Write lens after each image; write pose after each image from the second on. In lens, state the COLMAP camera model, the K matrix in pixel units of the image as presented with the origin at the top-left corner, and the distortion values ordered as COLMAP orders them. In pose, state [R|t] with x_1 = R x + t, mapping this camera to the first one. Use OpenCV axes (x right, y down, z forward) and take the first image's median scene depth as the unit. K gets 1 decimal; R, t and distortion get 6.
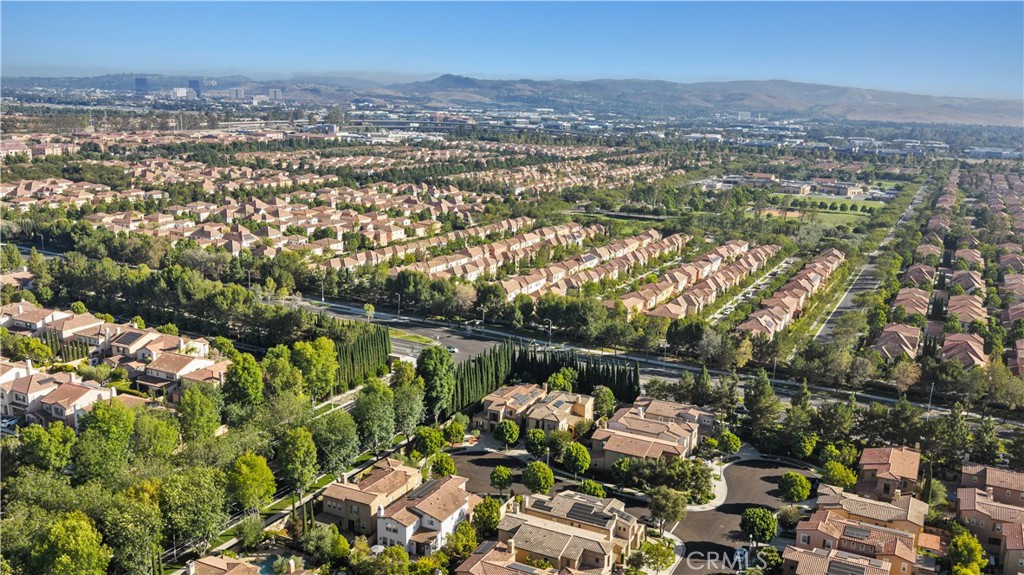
lens RADIAL K [[843.2, 0, 512.0], [0, 843.2, 288.7], [0, 0, 1]] dist [0.012404, 0.000693]
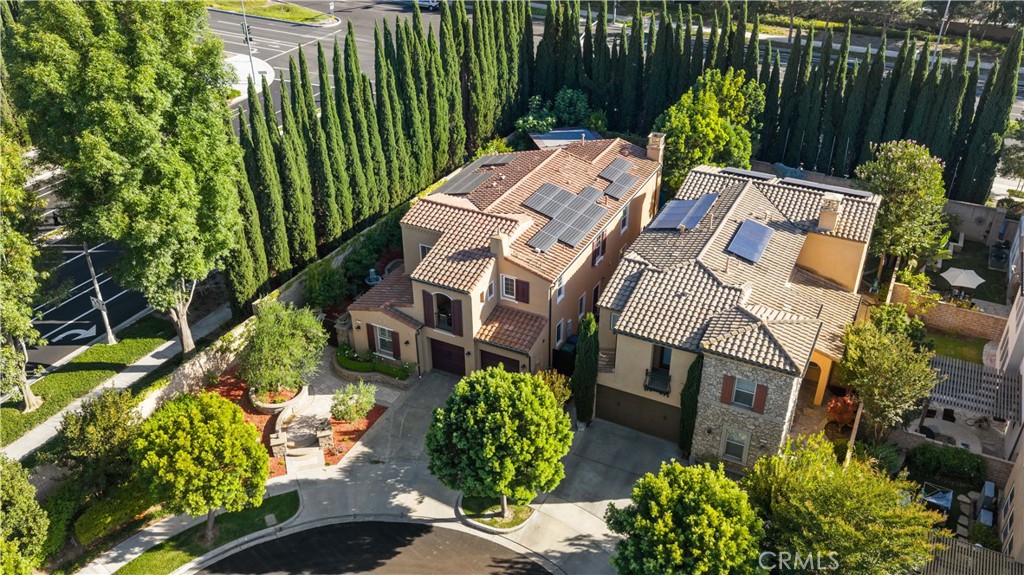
lens RADIAL K [[843.2, 0, 514.0], [0, 843.2, 289.1], [0, 0, 1]] dist [0.012404, 0.000693]
pose [[0.999627, -0.022486, -0.015478, -0.000055], [0.026286, 0.945819, 0.323630, 0.075701], [0.007362, -0.323916, 0.946057, 0.771377]]
